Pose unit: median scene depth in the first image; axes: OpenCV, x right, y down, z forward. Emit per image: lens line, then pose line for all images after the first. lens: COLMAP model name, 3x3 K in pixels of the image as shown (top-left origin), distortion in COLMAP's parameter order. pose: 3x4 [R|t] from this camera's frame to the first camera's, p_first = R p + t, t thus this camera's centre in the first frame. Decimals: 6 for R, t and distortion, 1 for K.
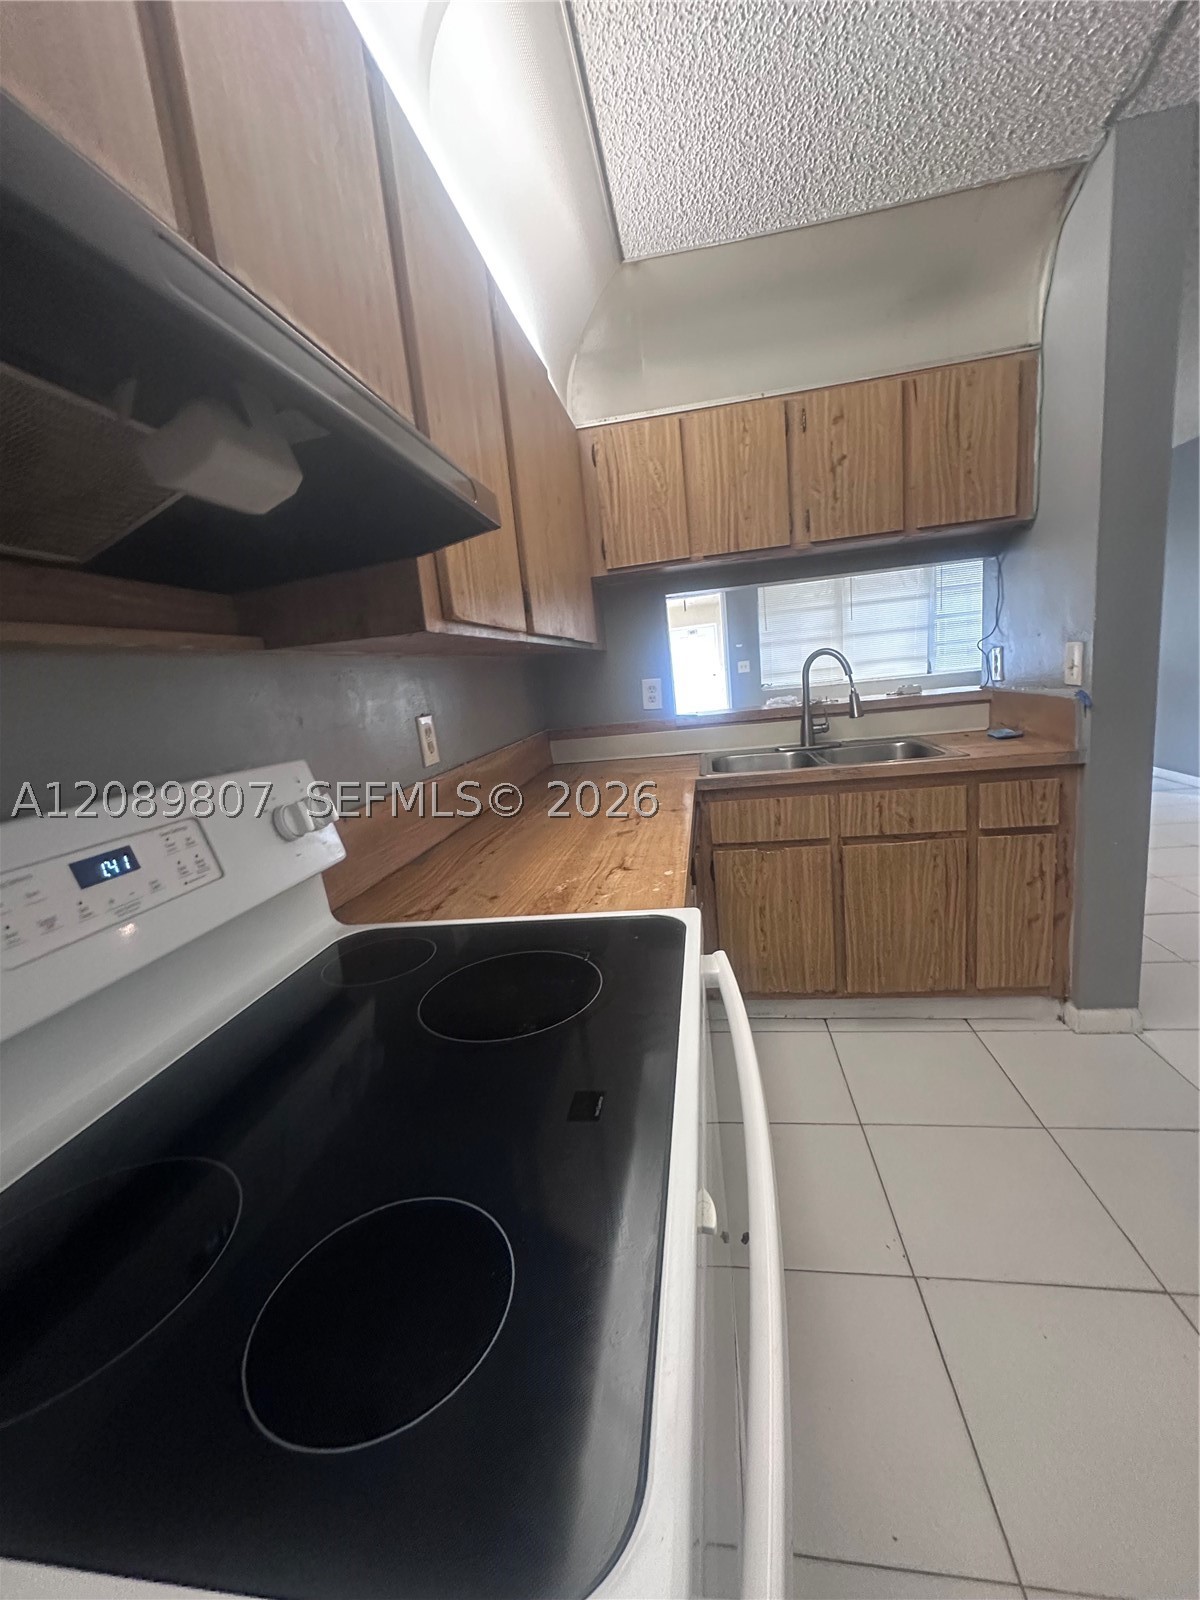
lens RADIAL K [[646.9, 0, 597.7], [0, 646.9, 801.0], [0, 0, 1]] dist [-0.001986, -0.000081]
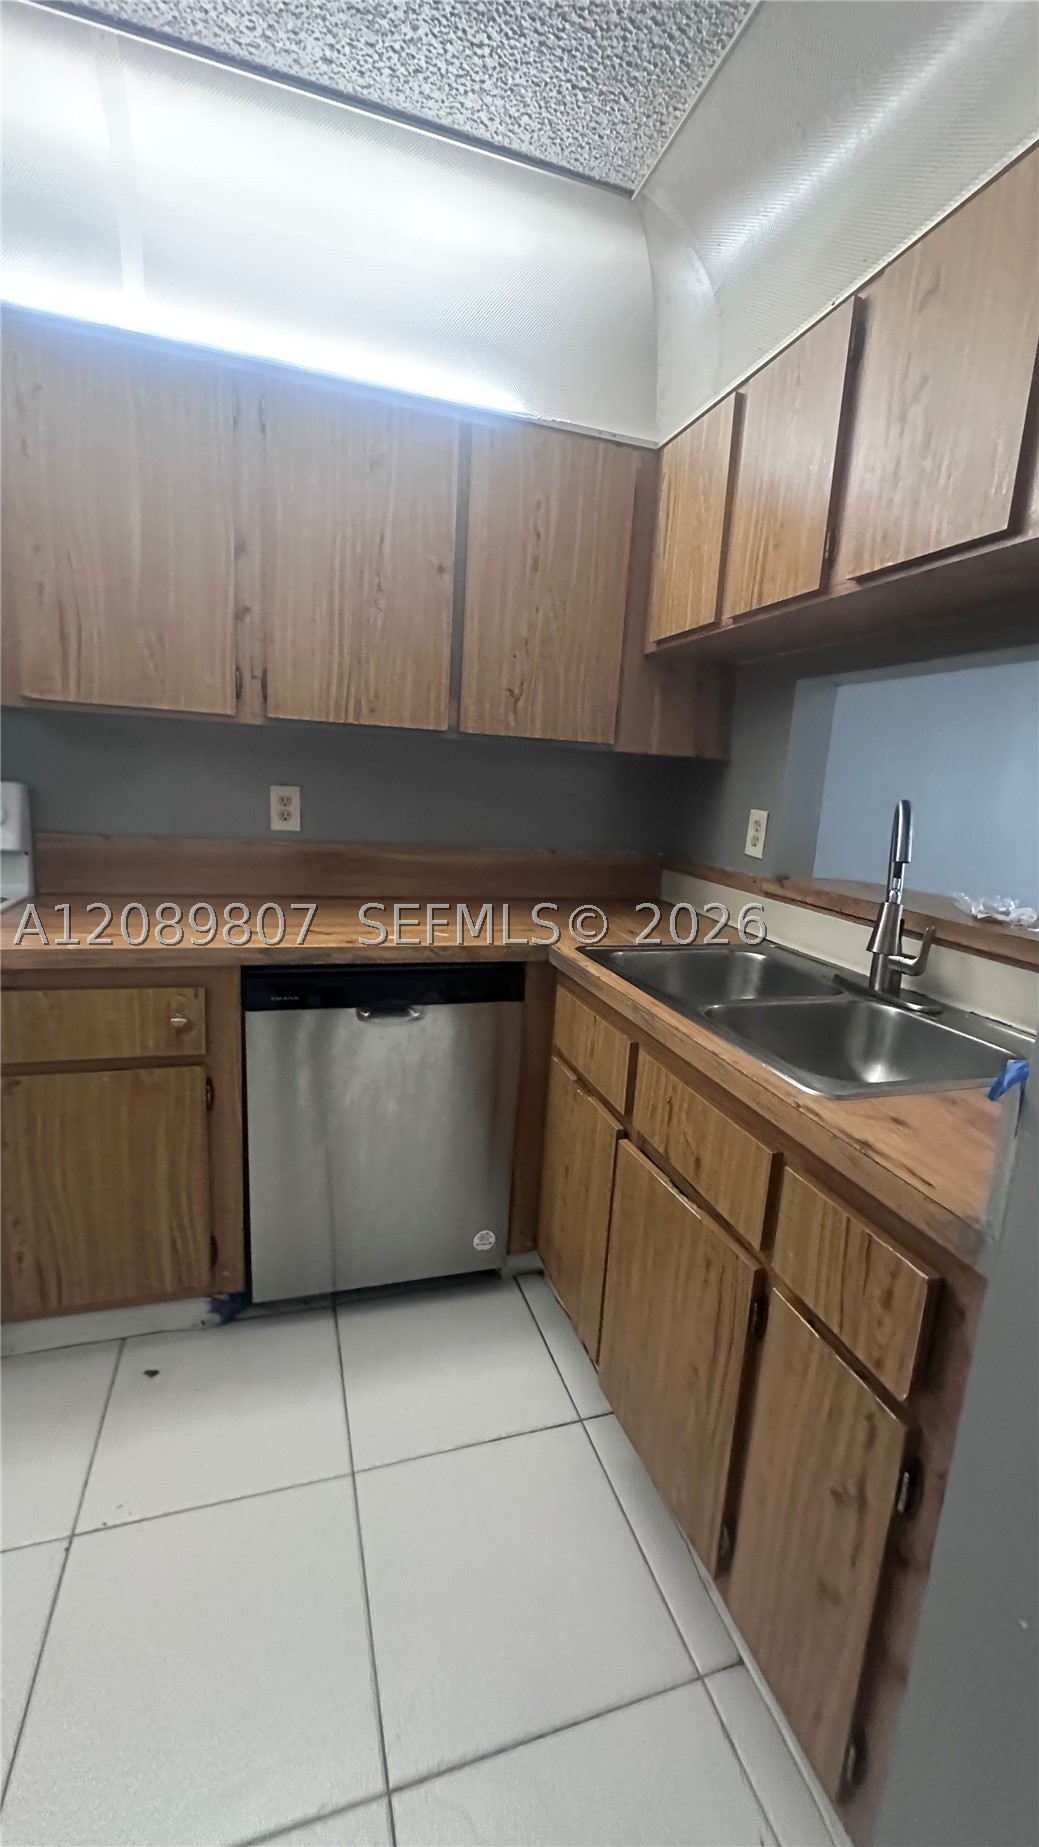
lens RADIAL K [[748.0, 0, 514.1], [0, 748.0, 921.4], [0, 0, 1]] dist [0.000937, 0.000198]
pose [[0.436860, 0.294865, -0.849828, 0.794824], [-0.275441, 0.943216, 0.185675, -0.192594], [0.856321, 0.152964, 0.493272, 0.545739]]
